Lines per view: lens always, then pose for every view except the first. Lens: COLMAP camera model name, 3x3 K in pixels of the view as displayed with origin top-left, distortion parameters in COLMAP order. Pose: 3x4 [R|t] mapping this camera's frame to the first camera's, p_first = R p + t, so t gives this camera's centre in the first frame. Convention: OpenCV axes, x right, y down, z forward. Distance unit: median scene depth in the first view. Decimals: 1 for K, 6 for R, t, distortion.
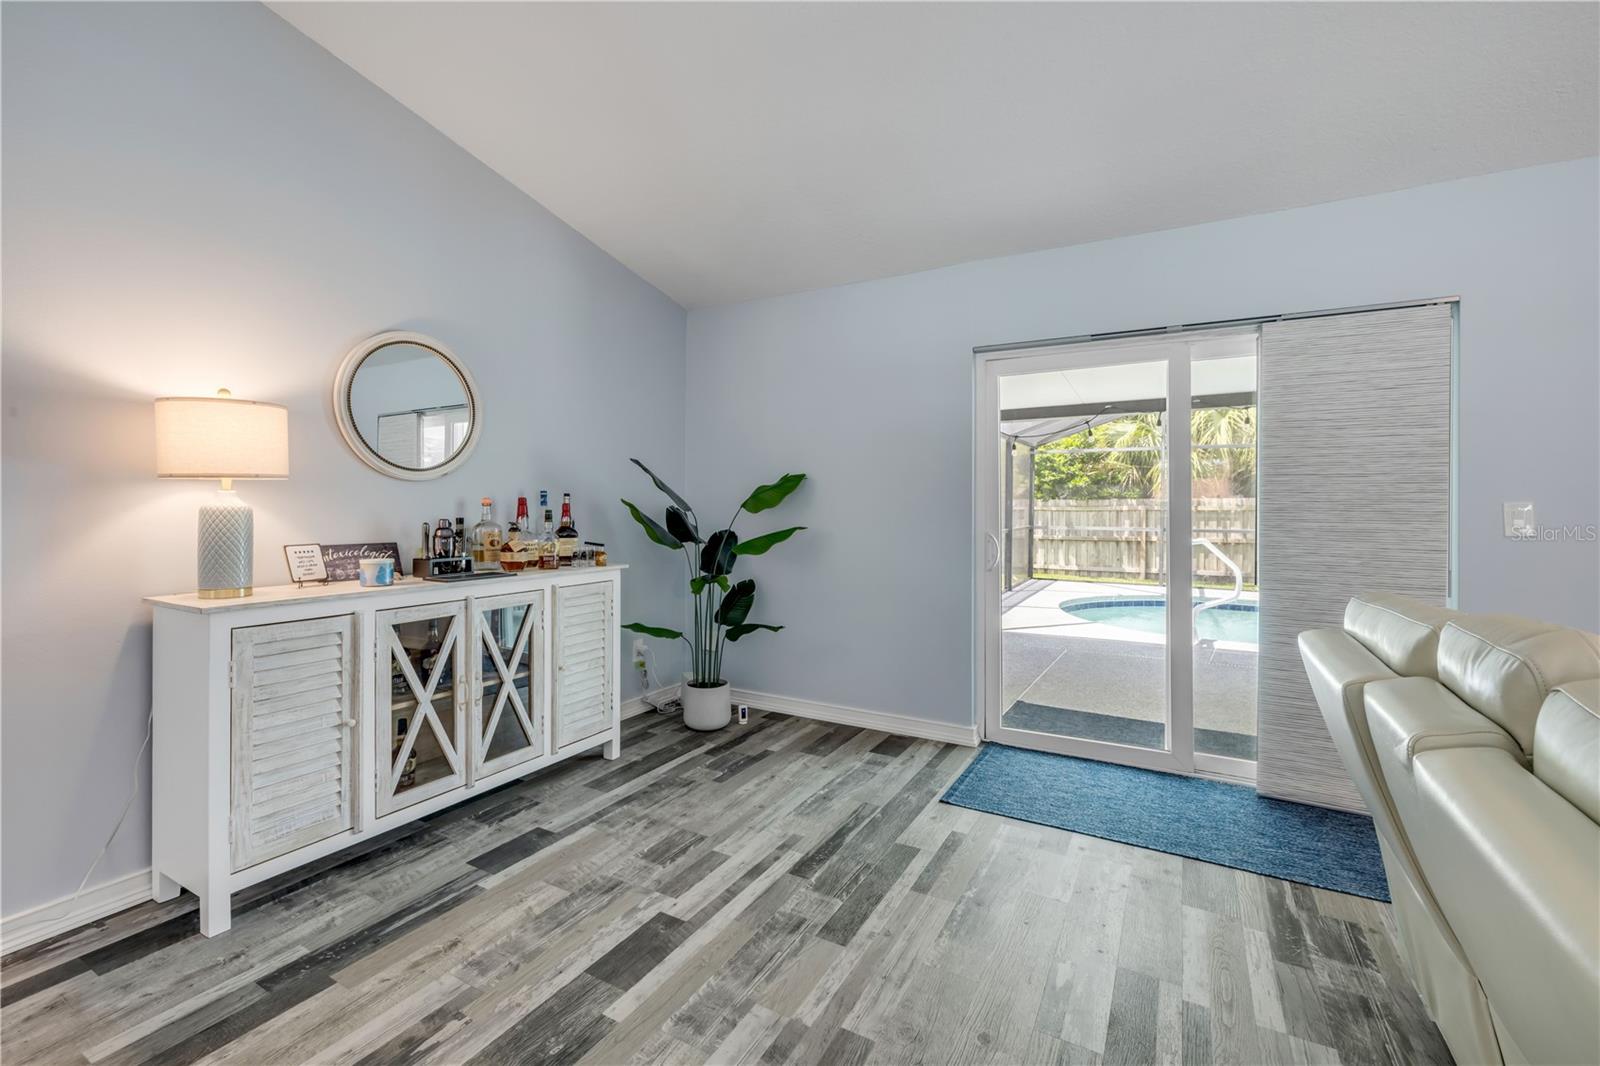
lens RADIAL K [[681.5, 0, 797.9], [0, 681.5, 505.9], [0, 0, 1]] dist [-0.000943, -0.000458]
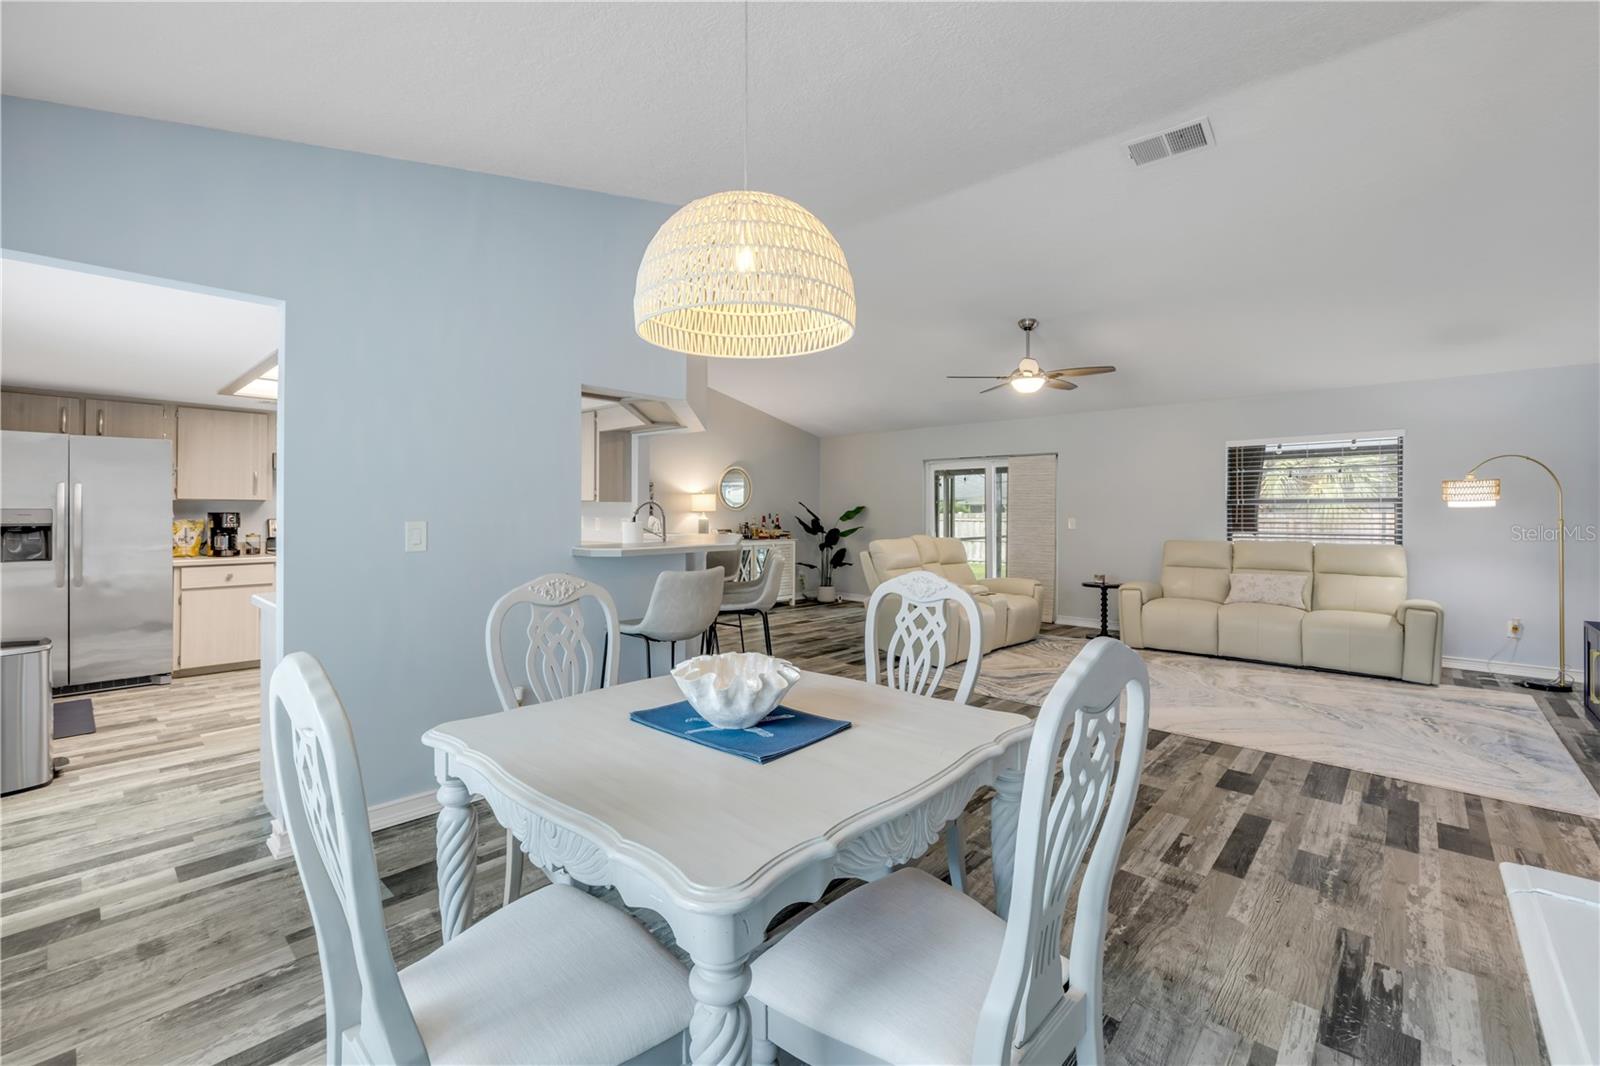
lens RADIAL K [[674.1, 0, 795.0], [0, 674.1, 511.1], [0, 0, 1]] dist [-0.001853, 0.000161]
pose [[0.973303, 0.000176, -0.229525, 0.414614], [-0.001903, 0.999972, -0.007301, -0.011840], [0.229517, 0.007542, 0.973275, -1.875195]]
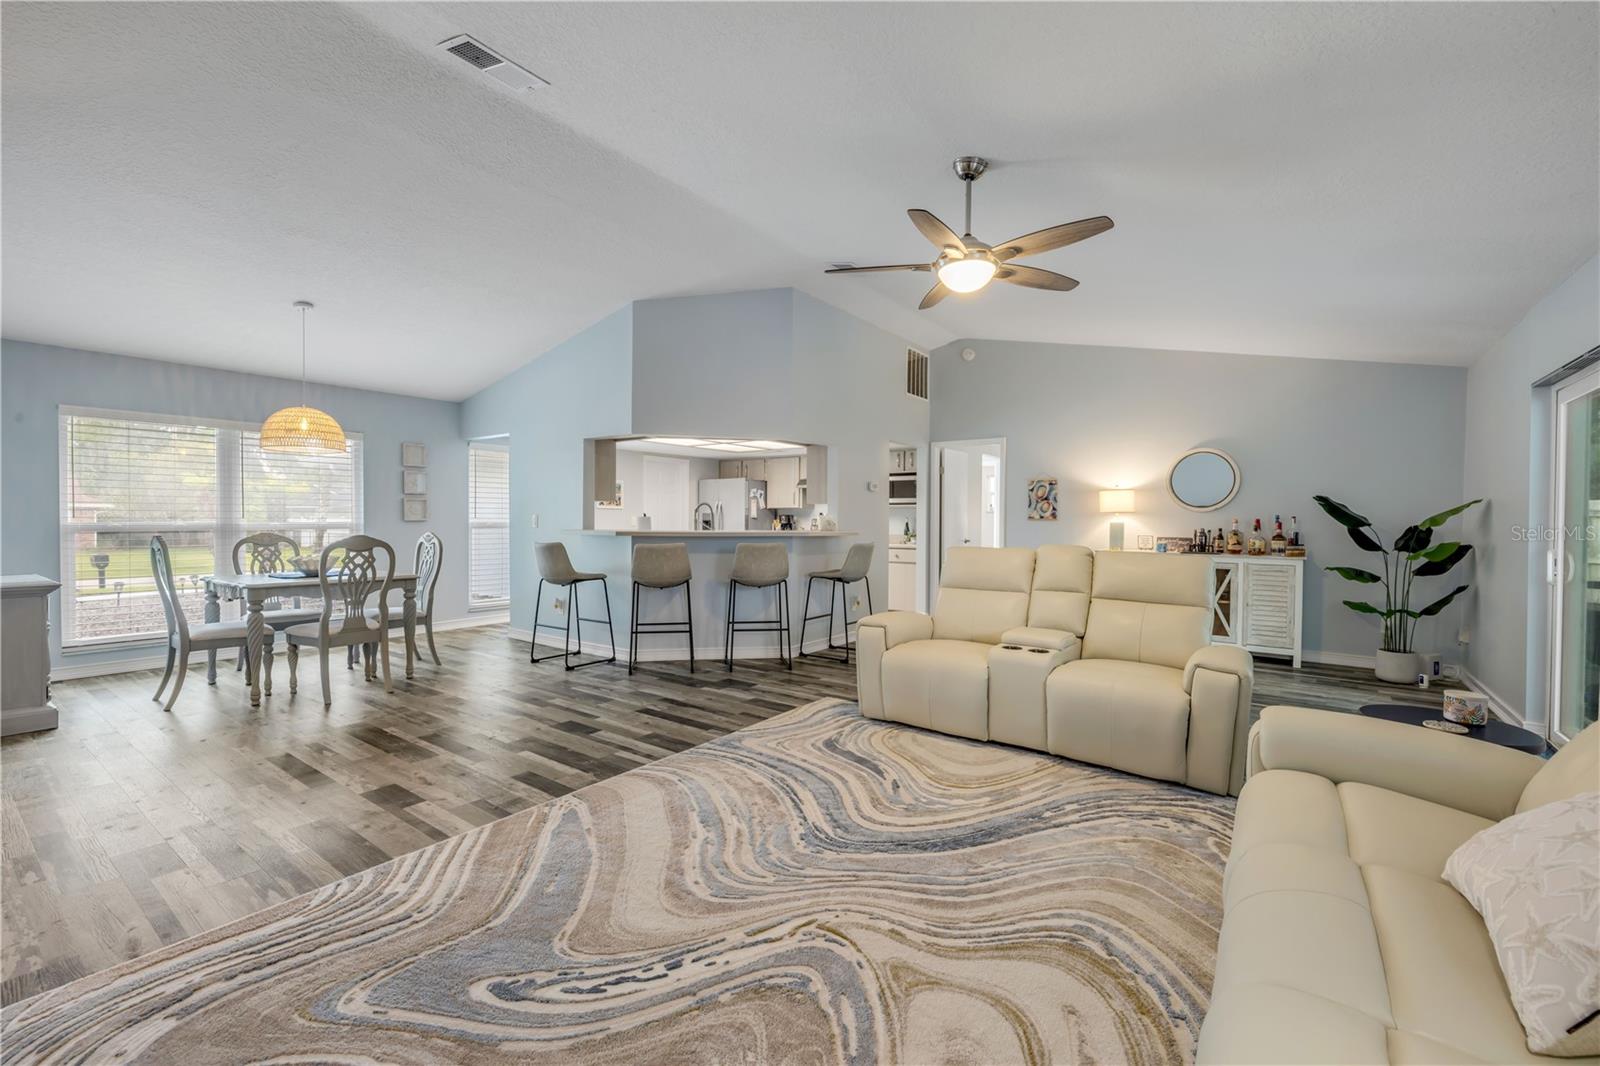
lens RADIAL K [[676.0, 0, 792.8], [0, 676.0, 527.1], [0, 0, 1]] dist [-0.001399, 0.000167]
pose [[-0.126761, 0.008863, -0.991894, 1.677758], [-0.009956, 0.999898, 0.010207, 0.005081], [0.991883, 0.011169, -0.126659, -0.071308]]
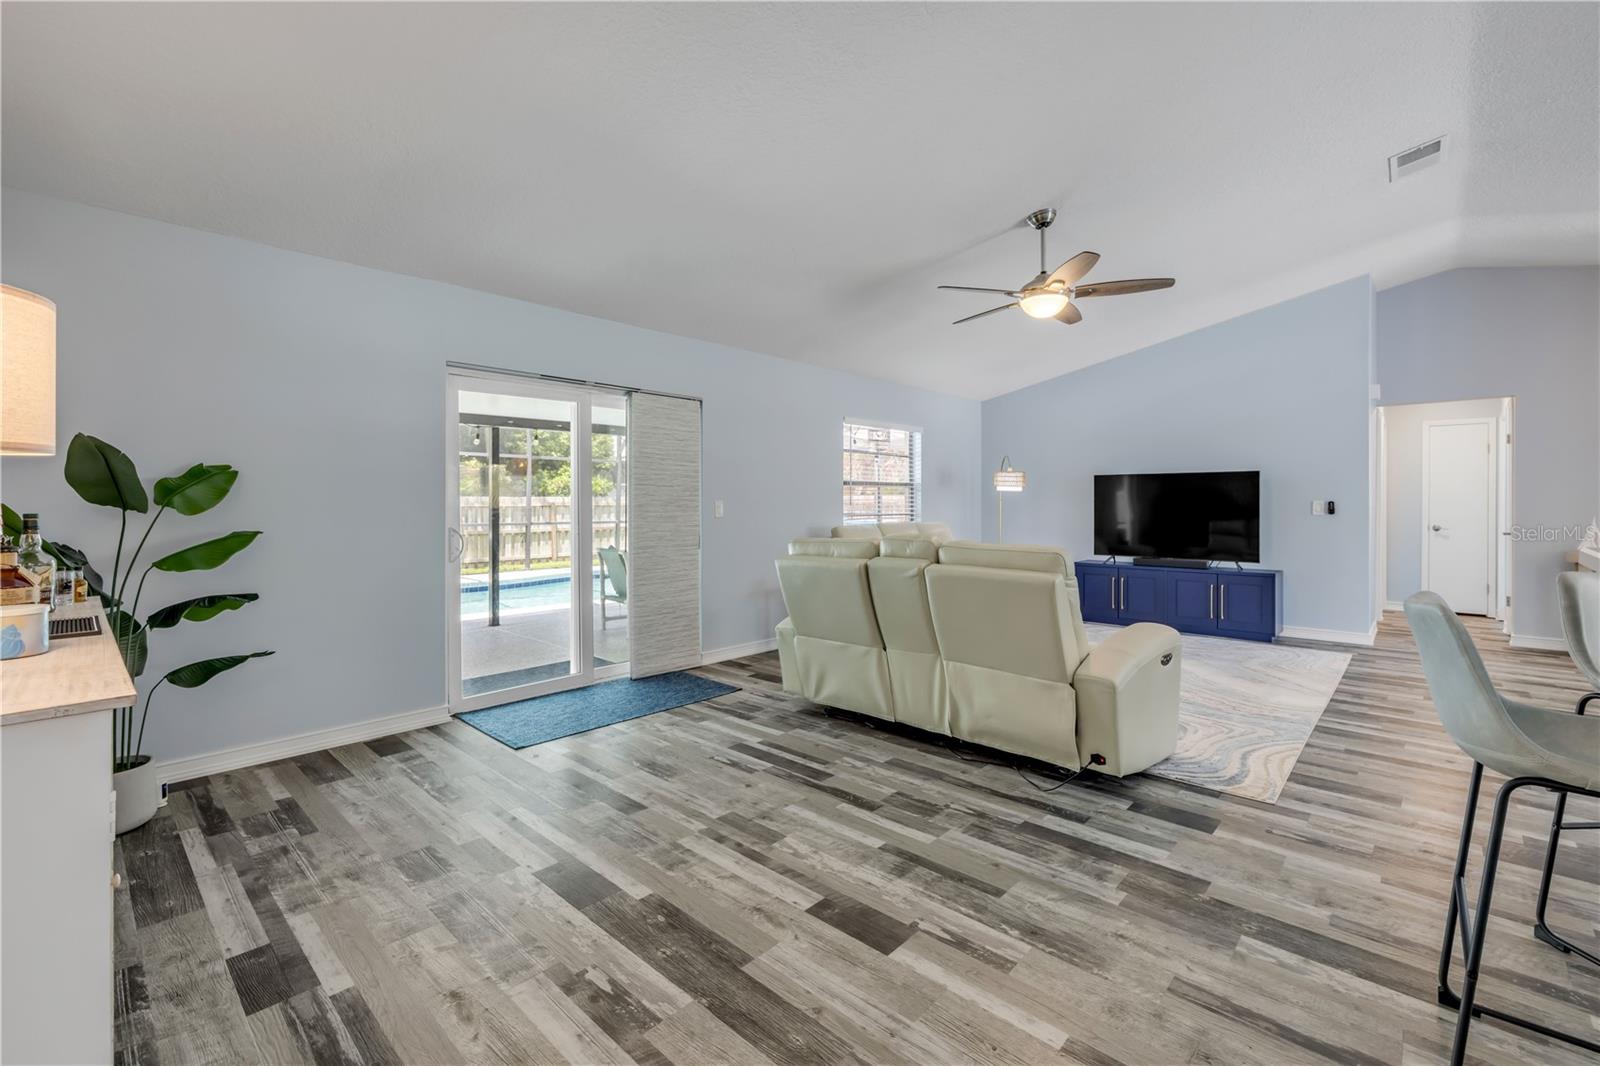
lens RADIAL K [[681.5, 0, 797.9], [0, 681.5, 505.9], [0, 0, 1]] dist [-0.000943, -0.000458]
pose [[0.235362, -0.006497, 0.971886, -0.751880], [0.002868, 0.999978, 0.005991, -0.002315], [-0.971904, 0.001377, 0.235375, 0.207187]]
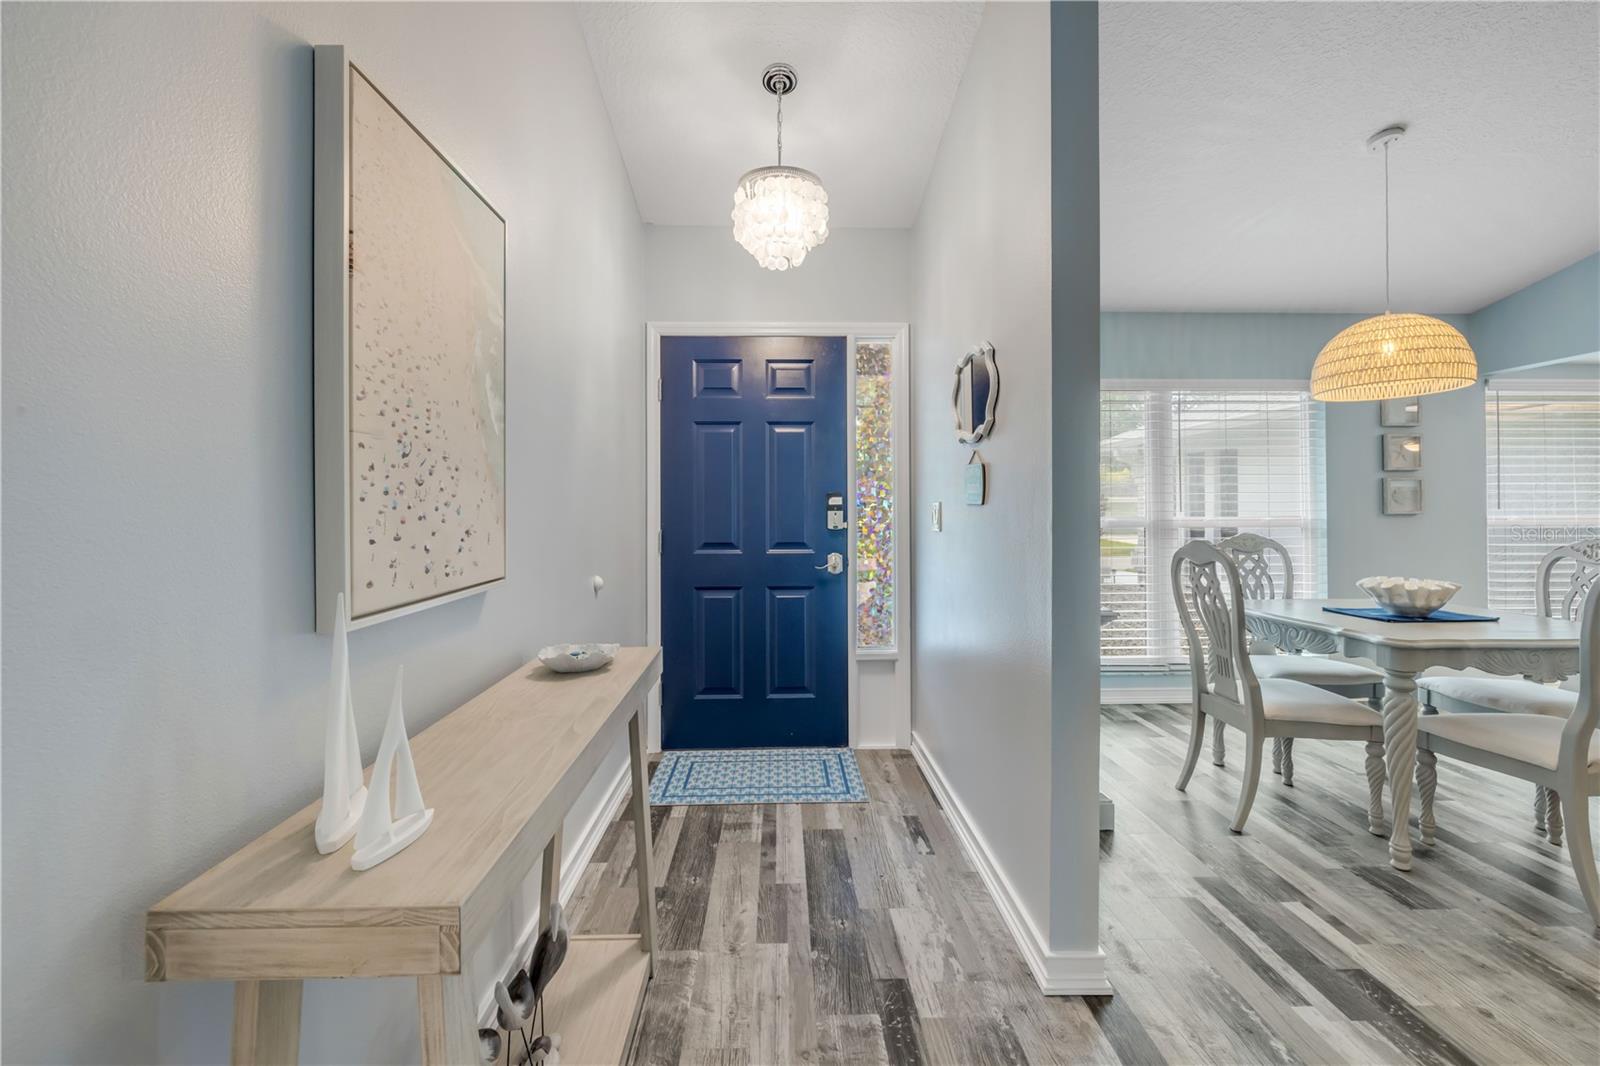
lens RADIAL K [[675.3, 0, 797.0], [0, 675.3, 505.2], [0, 0, 1]] dist [-0.001152, 0.000029]
pose [[-0.858272, -0.002746, -0.513189, 1.380468], [-0.001653, 0.999995, -0.002585, 0.006948], [0.513193, -0.001371, -0.858272, -1.037838]]
